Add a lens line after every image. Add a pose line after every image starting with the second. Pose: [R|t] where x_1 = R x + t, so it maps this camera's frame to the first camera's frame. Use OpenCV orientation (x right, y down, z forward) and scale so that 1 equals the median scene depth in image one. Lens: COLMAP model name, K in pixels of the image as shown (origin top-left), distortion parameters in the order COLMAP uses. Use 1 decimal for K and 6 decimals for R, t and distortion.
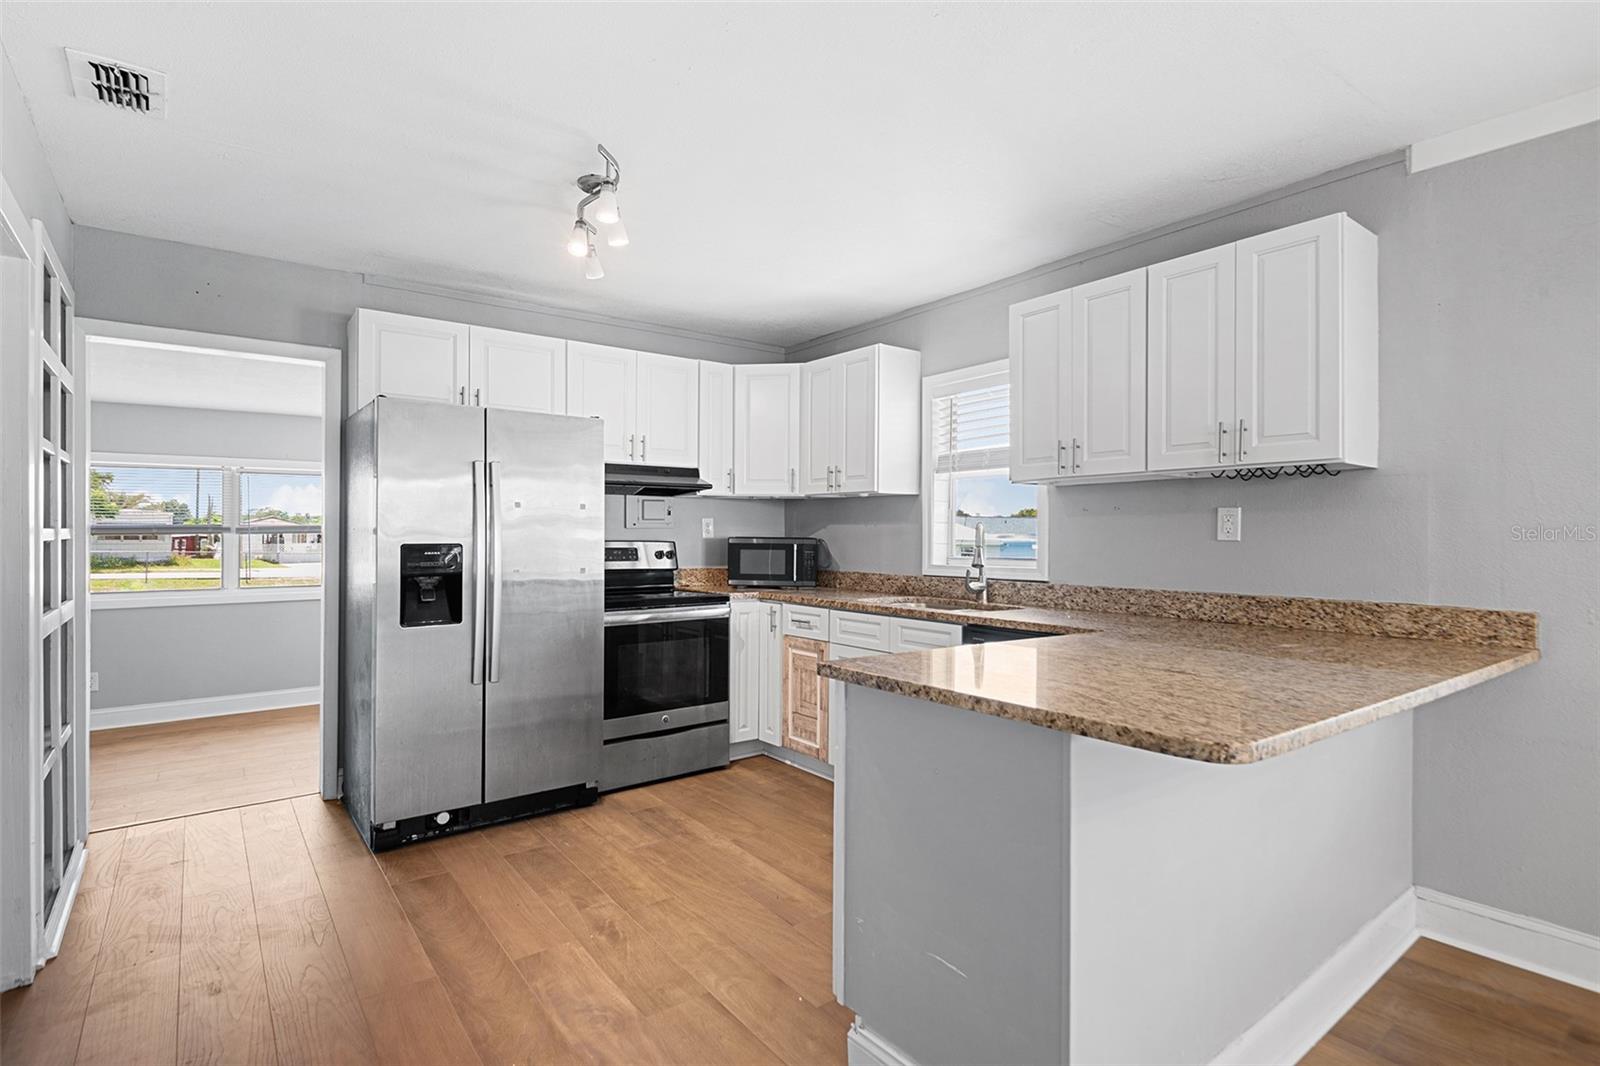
lens RADIAL K [[788.3, 0, 791.0], [0, 788.3, 533.2], [0, 0, 1]] dist [0.030451, -0.023414]
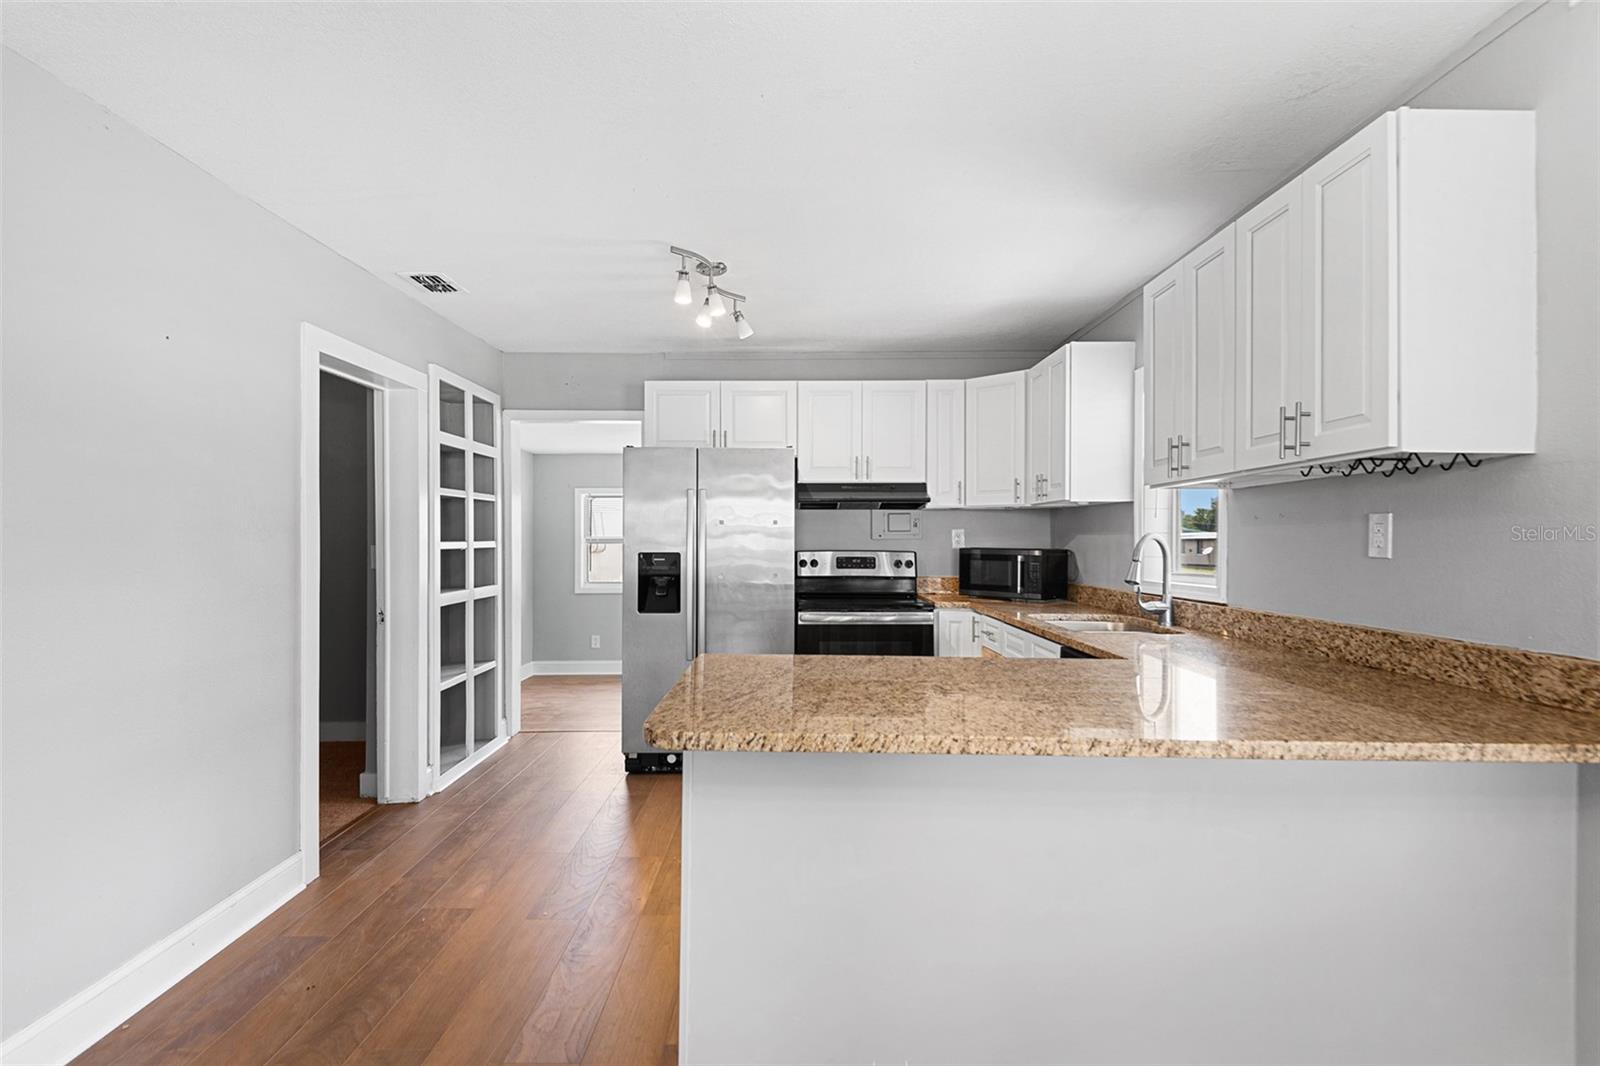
lens RADIAL K [[788.3, 0, 791.0], [0, 788.3, 533.2], [0, 0, 1]] dist [0.030451, -0.023414]
pose [[0.796738, -0.005577, -0.604299, 0.488652], [-0.000014, 0.999957, -0.009247, -0.005980], [0.604325, 0.007376, 0.796704, 0.059600]]
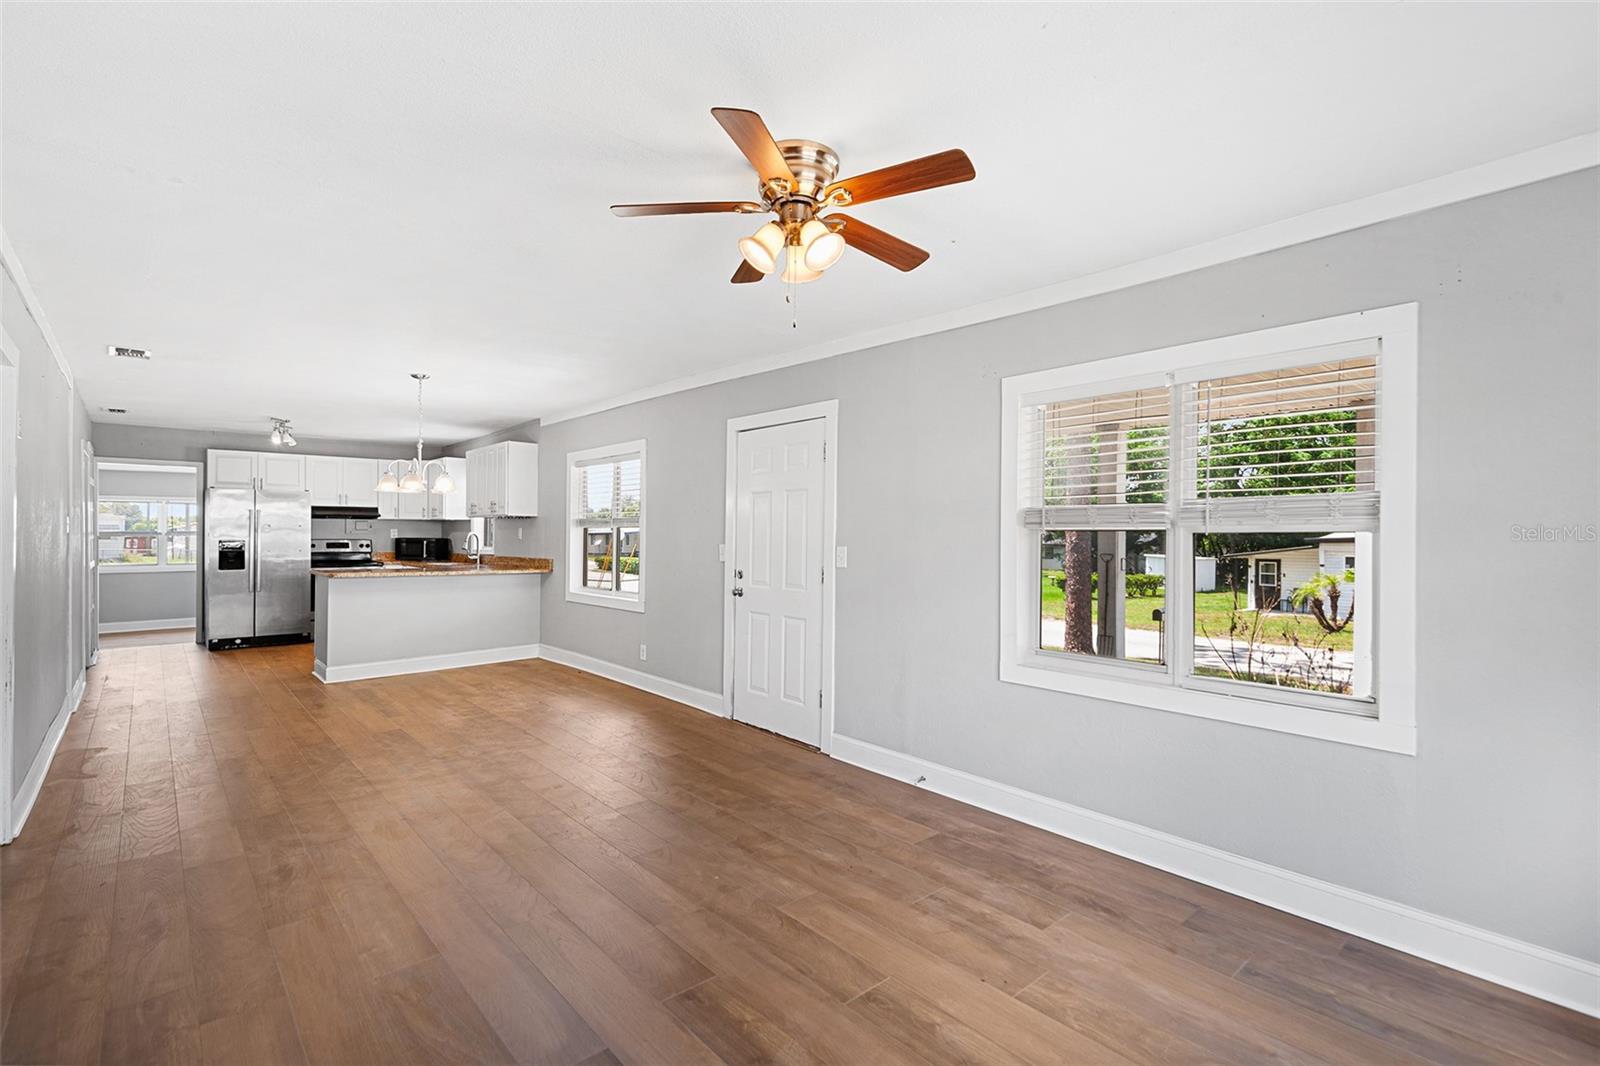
lens RADIAL K [[728.7, 0, 792.4], [0, 728.7, 537.5], [0, 0, 1]] dist [0.038625, -0.026729]
pose [[0.997137, 0.000735, 0.075614, 1.176353], [-0.001044, 0.999991, 0.004043, -0.006923], [-0.075611, -0.004110, 0.997129, -1.548090]]
